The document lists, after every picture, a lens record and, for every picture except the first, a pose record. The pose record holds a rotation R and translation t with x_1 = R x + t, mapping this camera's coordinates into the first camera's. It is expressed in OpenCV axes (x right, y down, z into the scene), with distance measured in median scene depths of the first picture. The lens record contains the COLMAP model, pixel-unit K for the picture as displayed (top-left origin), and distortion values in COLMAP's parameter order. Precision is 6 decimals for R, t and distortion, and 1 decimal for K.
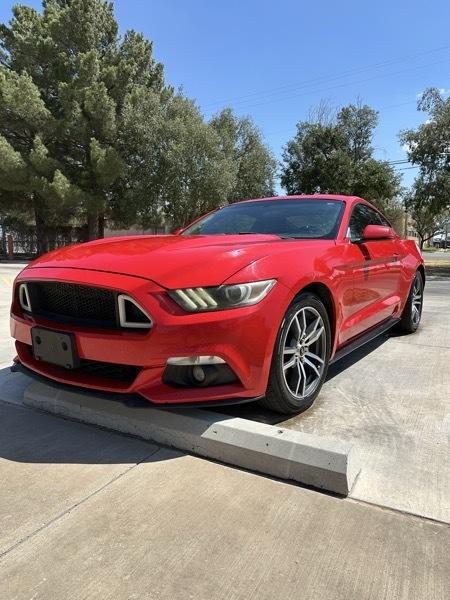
lens RADIAL K [[421.4, 0, 226.4], [0, 421.4, 300.3], [0, 0, 1]] dist [0.030211, -0.041249]
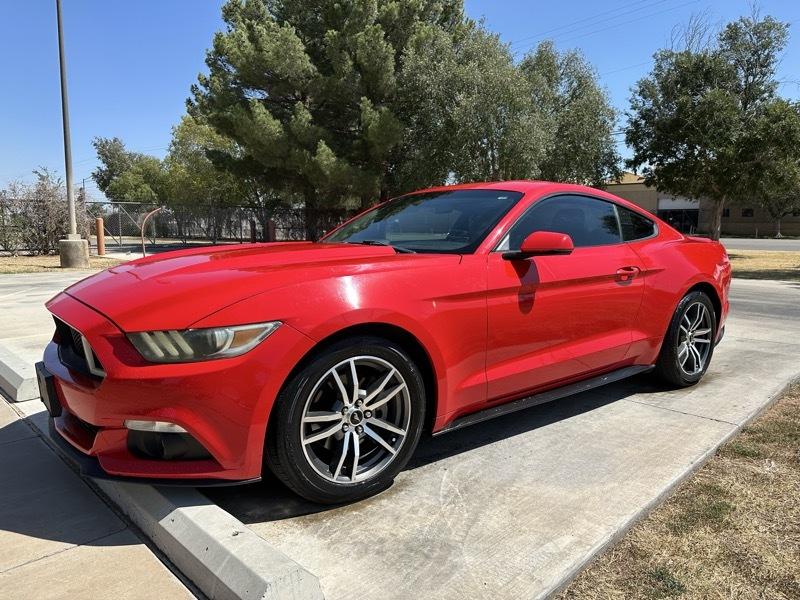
lens RADIAL K [[561.8, 0, 400.4], [0, 561.8, 303.5], [0, 0, 1]] dist [0.030211, -0.041249]
pose [[0.956965, 0.035055, -0.288078, 0.263553], [-0.033820, 0.999385, 0.009262, -0.042962], [0.288226, 0.000879, 0.957562, 0.053916]]
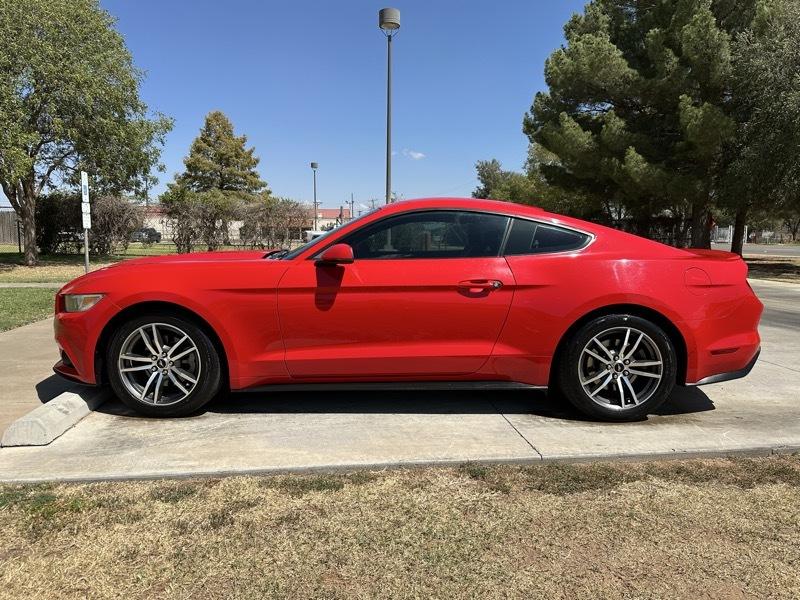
lens RADIAL K [[561.8, 0, 400.8], [0, 561.8, 304.5], [0, 0, 1]] dist [0.030211, -0.041249]
pose [[0.575650, 0.094133, -0.812260, 0.874311], [-0.105585, 0.993593, 0.040320, -0.079963], [0.810851, 0.062552, 0.581901, 0.325310]]
